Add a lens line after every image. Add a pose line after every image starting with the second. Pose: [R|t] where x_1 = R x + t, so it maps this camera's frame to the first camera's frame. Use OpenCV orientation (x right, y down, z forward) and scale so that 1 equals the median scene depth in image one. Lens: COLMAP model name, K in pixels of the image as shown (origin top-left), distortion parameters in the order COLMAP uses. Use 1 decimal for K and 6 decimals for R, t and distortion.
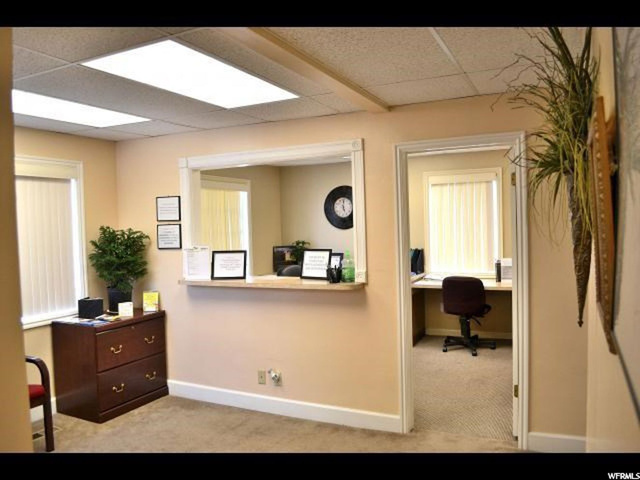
lens RADIAL K [[508.6, 0, 320.0], [0, 508.6, 240.0], [0, 0, 1]] dist [-0.000966, -0.000014]
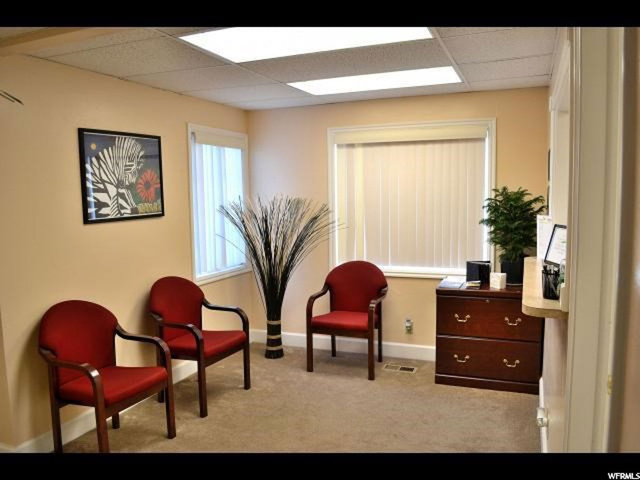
lens RADIAL K [[521.8, 0, 320.0], [0, 521.8, 240.0], [0, 0, 1]] dist [-0.000410, 0.000589]
pose [[0.091917, 0.113377, -0.989291, 0.511314], [-0.012312, 0.993550, 0.112721, -0.035588], [0.995691, 0.001819, 0.092720, 0.629838]]
